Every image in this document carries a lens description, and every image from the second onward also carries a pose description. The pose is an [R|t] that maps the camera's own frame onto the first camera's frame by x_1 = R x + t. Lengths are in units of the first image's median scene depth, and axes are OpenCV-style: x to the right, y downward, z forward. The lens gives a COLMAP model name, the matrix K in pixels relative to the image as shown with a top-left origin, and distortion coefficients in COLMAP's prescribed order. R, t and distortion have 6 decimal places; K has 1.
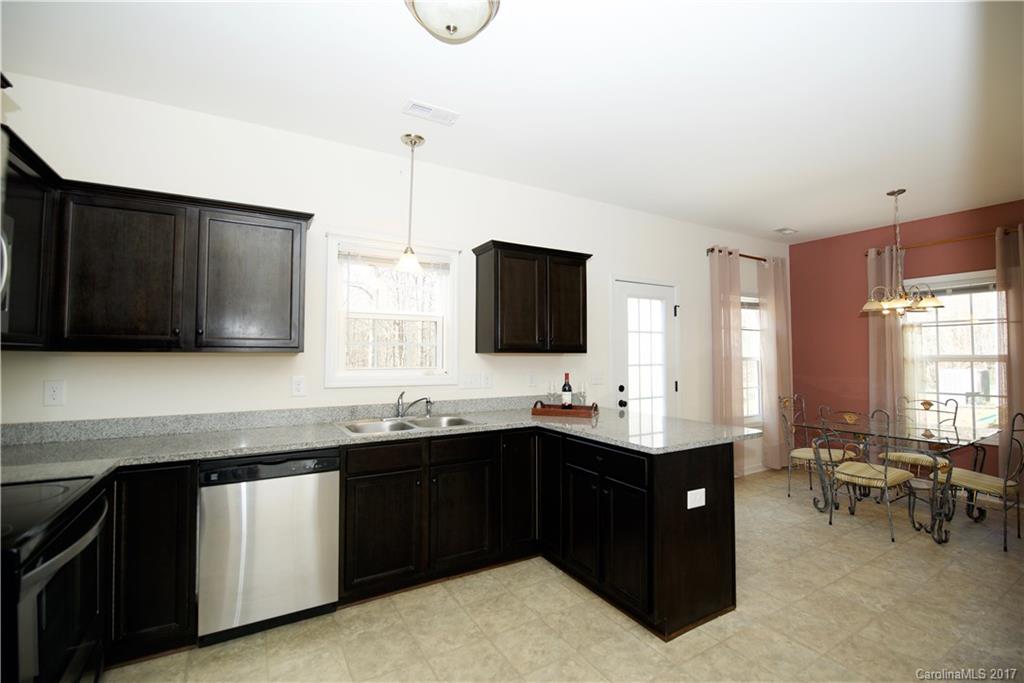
lens RADIAL K [[456.5, 0, 511.6], [0, 456.5, 341.1], [0, 0, 1]] dist [-0.025689, -0.001205]
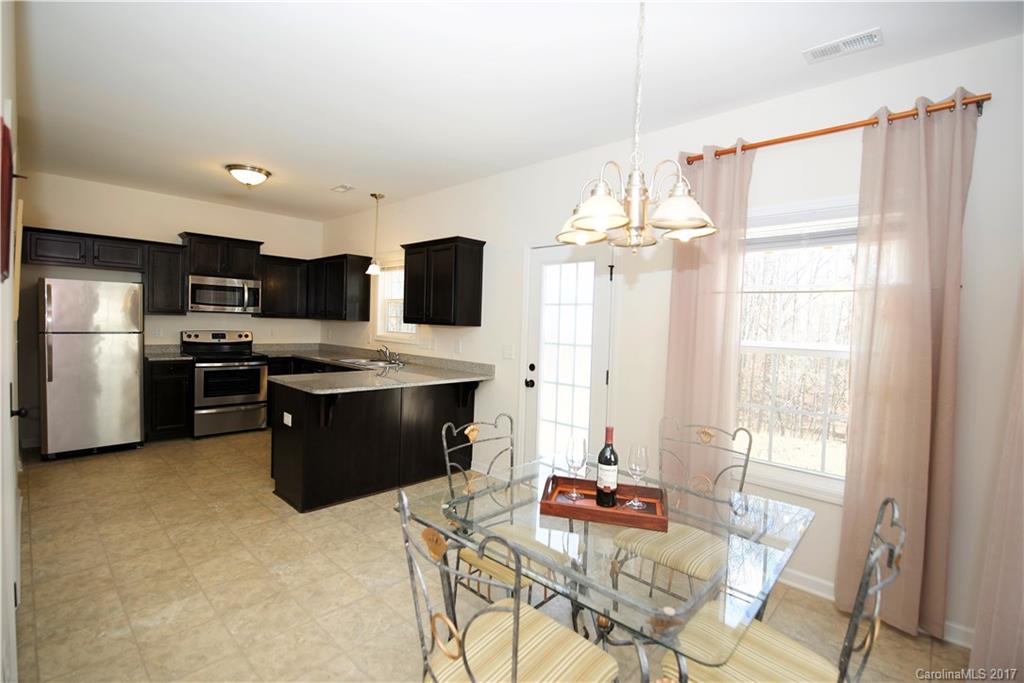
lens RADIAL K [[456.5, 0, 518.9], [0, 456.5, 342.3], [0, 0, 1]] dist [-0.025689, -0.001205]
pose [[0.280682, 0.051633, -0.958411, 1.400445], [-0.003318, 0.998598, 0.052826, 0.007216], [0.959795, -0.011647, 0.280460, 0.902486]]
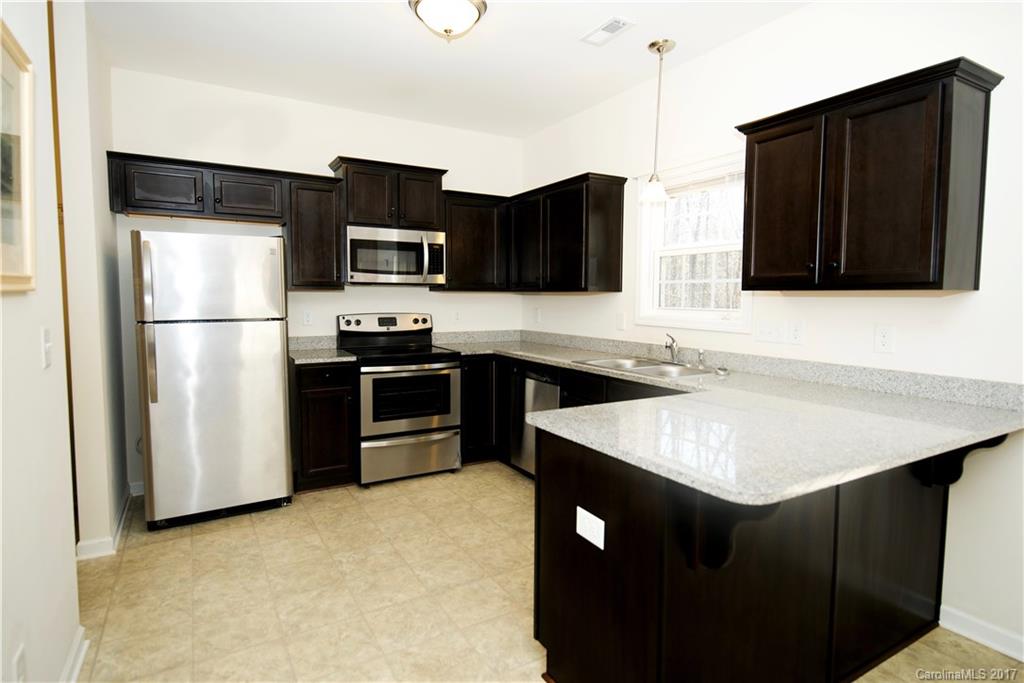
lens RADIAL K [[547.0, 0, 519.3], [0, 547.0, 344.6], [0, 0, 1]] dist [-0.012568, 0.001001]
pose [[-0.016571, 0.090410, -0.995767, 0.760595], [0.026979, 0.995581, 0.089944, 0.022086], [0.999499, -0.025375, -0.018937, 0.631457]]
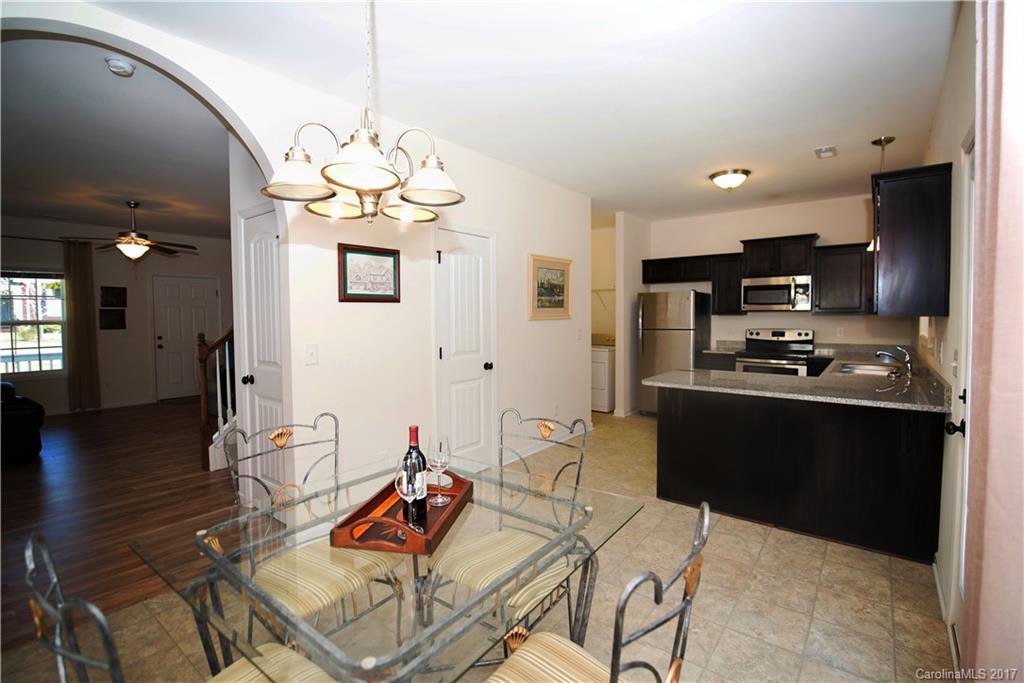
lens RADIAL K [[456.5, 0, 516.6], [0, 456.5, 349.1], [0, 0, 1]] dist [-0.025689, -0.001205]
pose [[-0.940038, 0.042562, -0.338404, 0.988556], [0.027512, 0.998412, 0.049151, 0.022228], [0.339959, 0.036894, -0.939716, 1.621330]]
